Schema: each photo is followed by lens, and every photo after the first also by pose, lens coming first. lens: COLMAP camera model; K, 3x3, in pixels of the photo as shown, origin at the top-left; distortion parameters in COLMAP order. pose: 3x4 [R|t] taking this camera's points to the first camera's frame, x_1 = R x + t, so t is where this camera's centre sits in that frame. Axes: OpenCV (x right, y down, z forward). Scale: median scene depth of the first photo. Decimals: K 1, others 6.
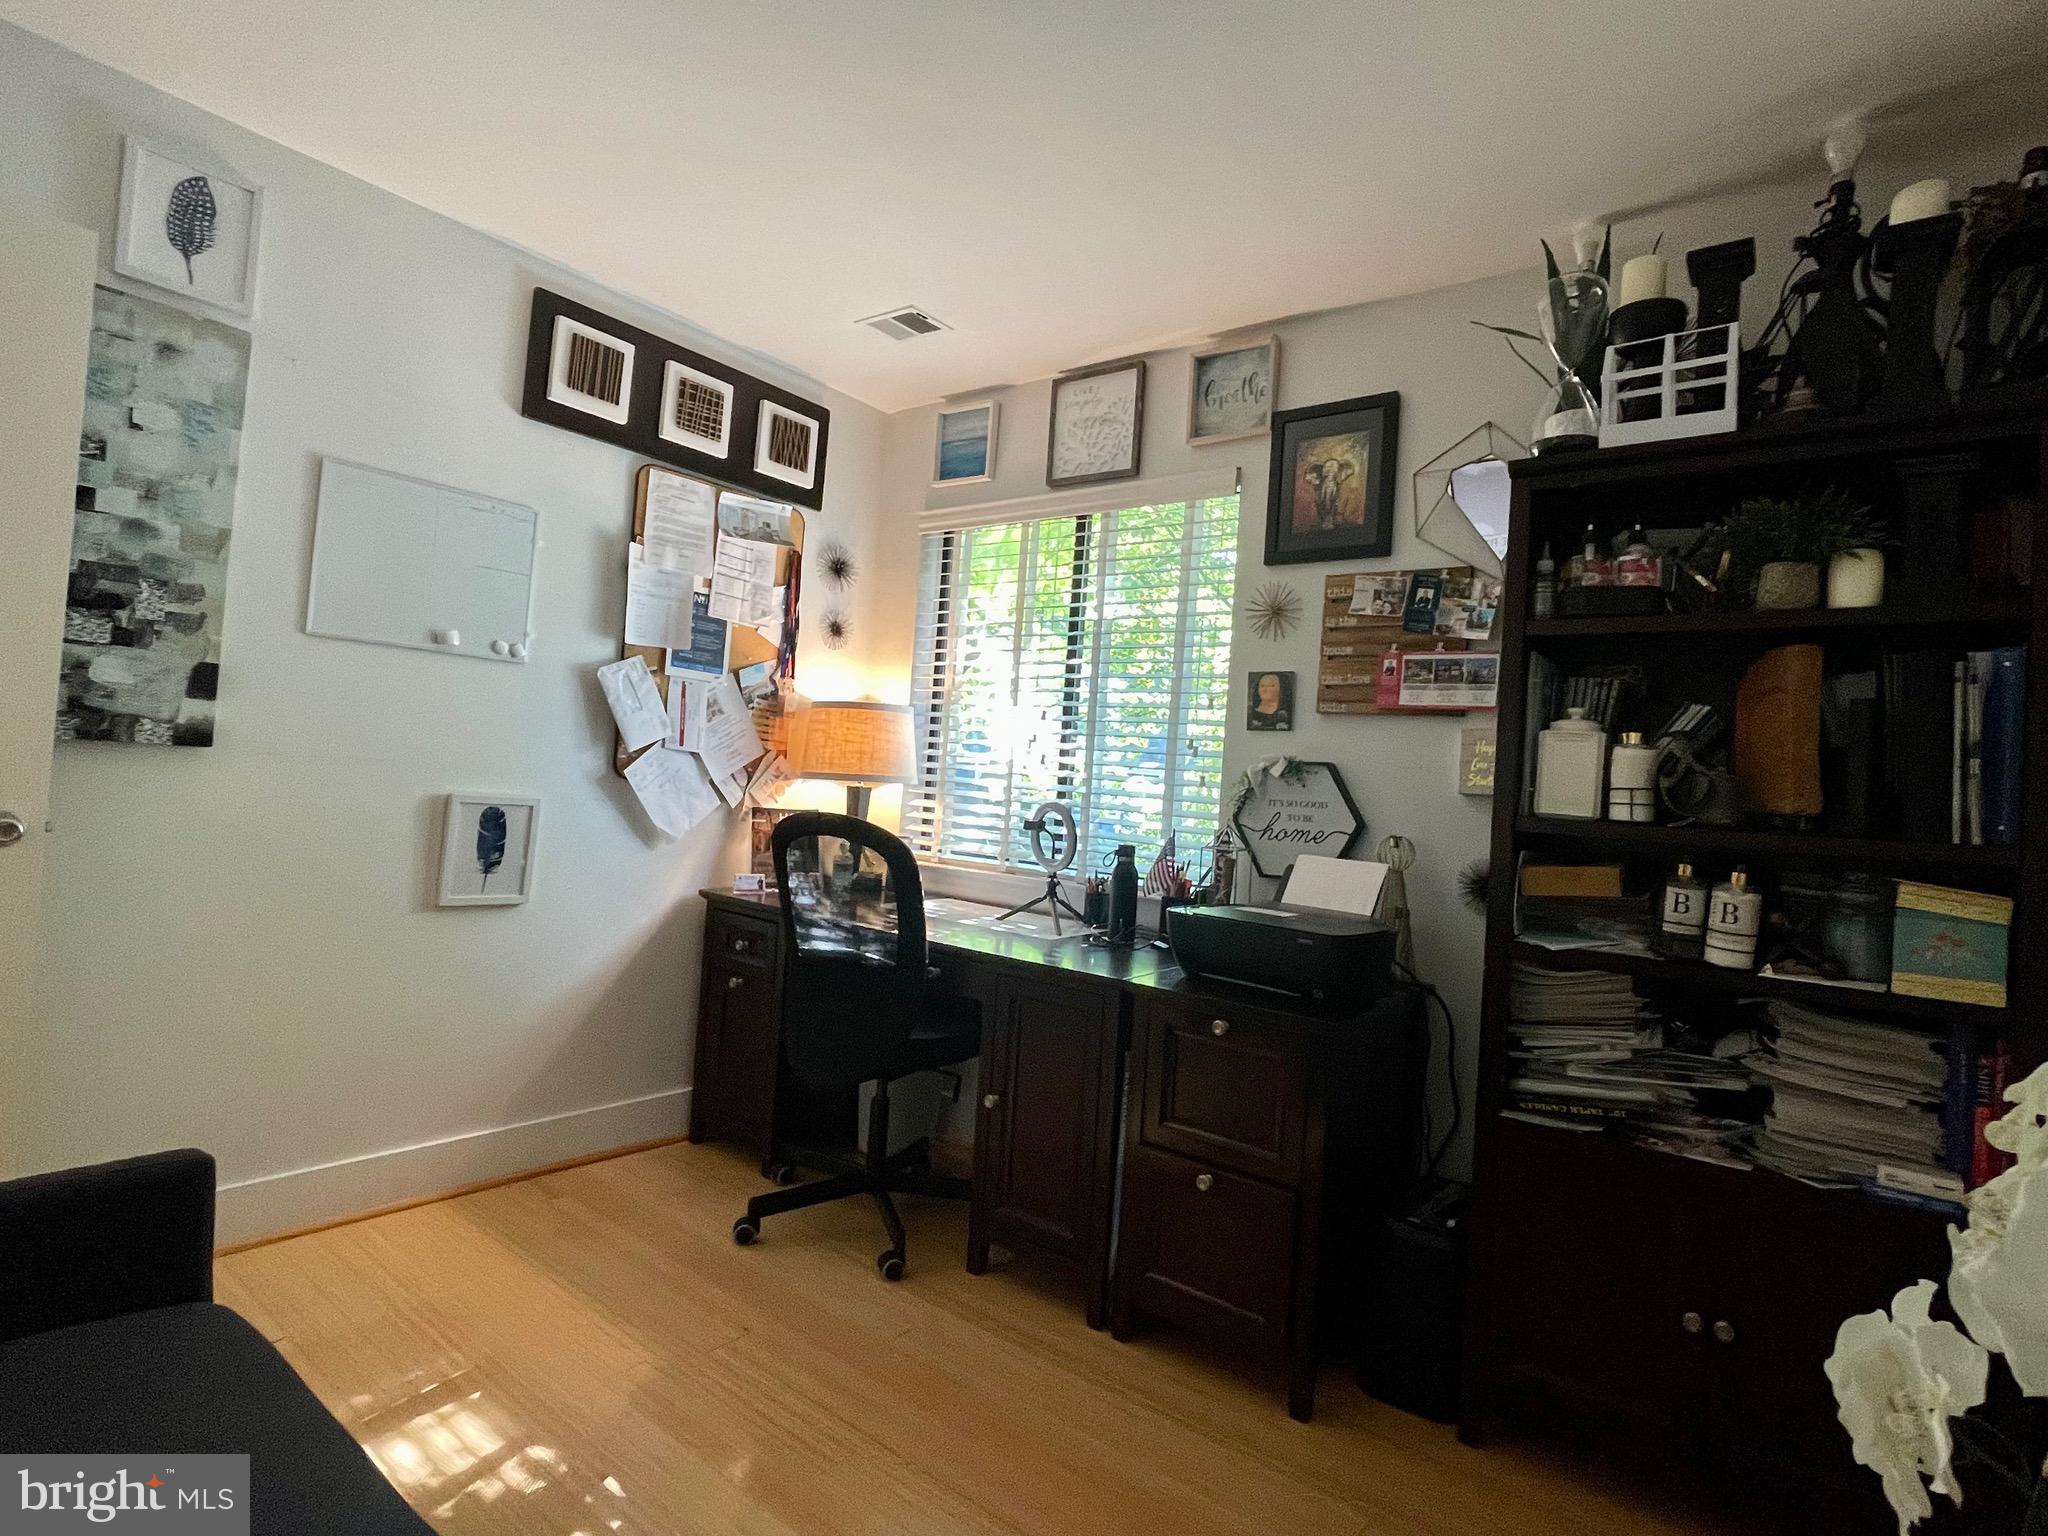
lens RADIAL K [[1043.9, 0, 1024.0], [0, 1043.9, 768.0], [0, 0, 1]] dist [-0.002255, -0.000092]
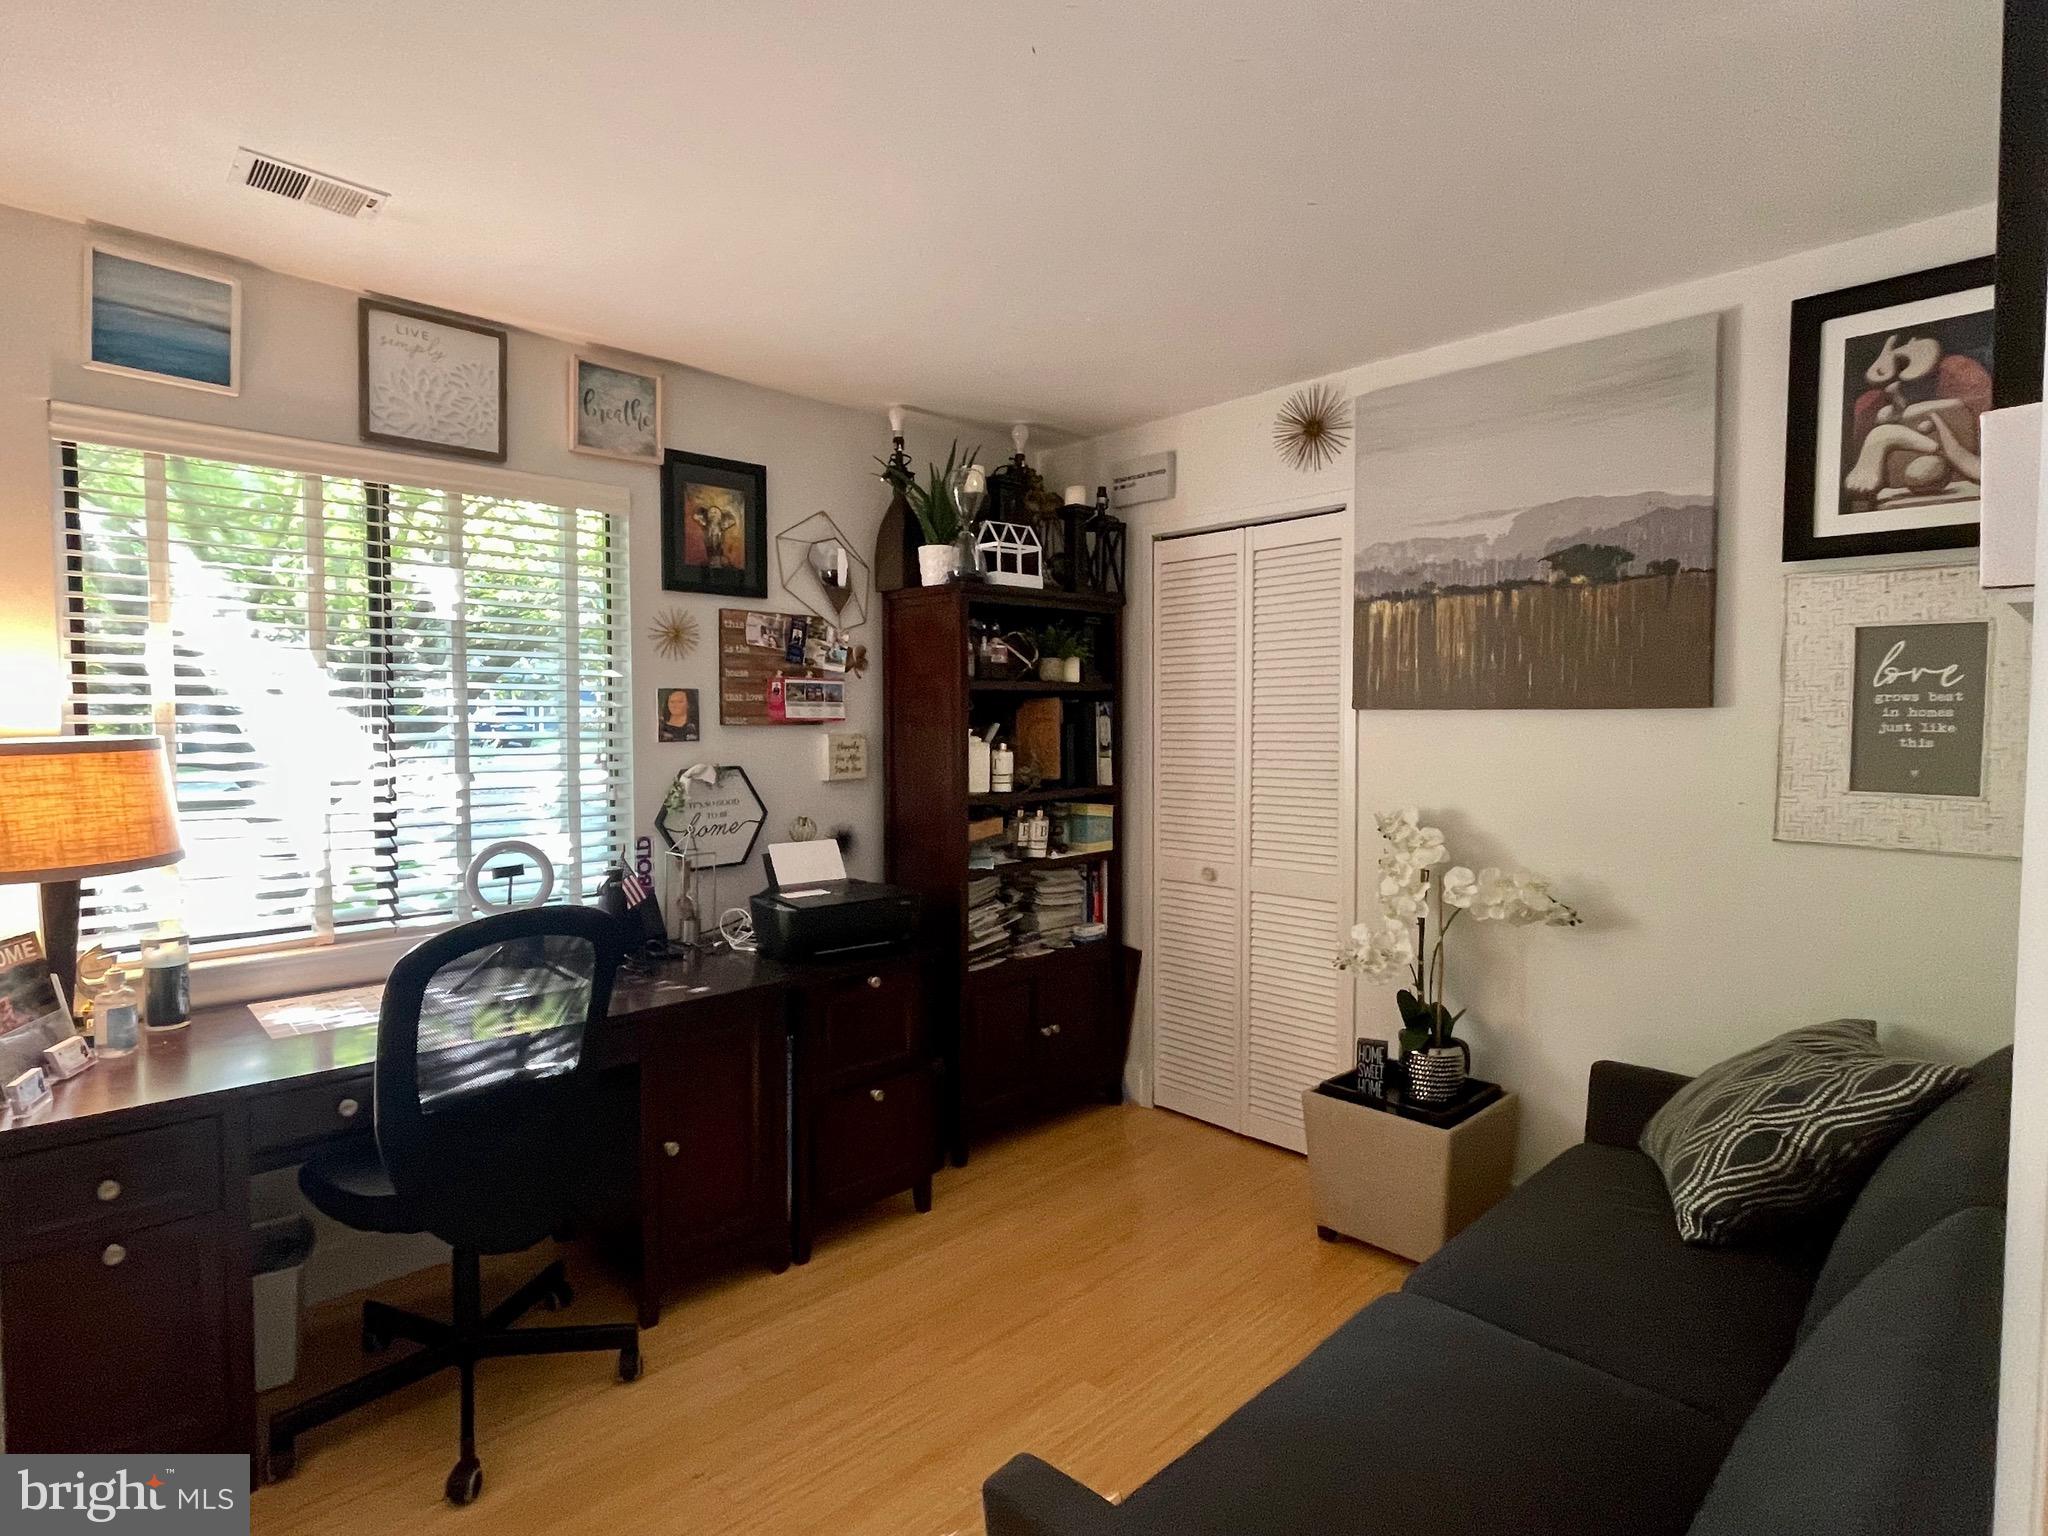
lens RADIAL K [[1043.9, 0, 1024.0], [0, 1043.9, 768.0], [0, 0, 1]] dist [-0.002255, -0.000092]
pose [[0.136618, -0.121851, 0.983101, -0.874456], [-0.001913, 0.992372, 0.123266, -0.156136], [-0.990622, -0.018721, 0.135342, 0.512956]]
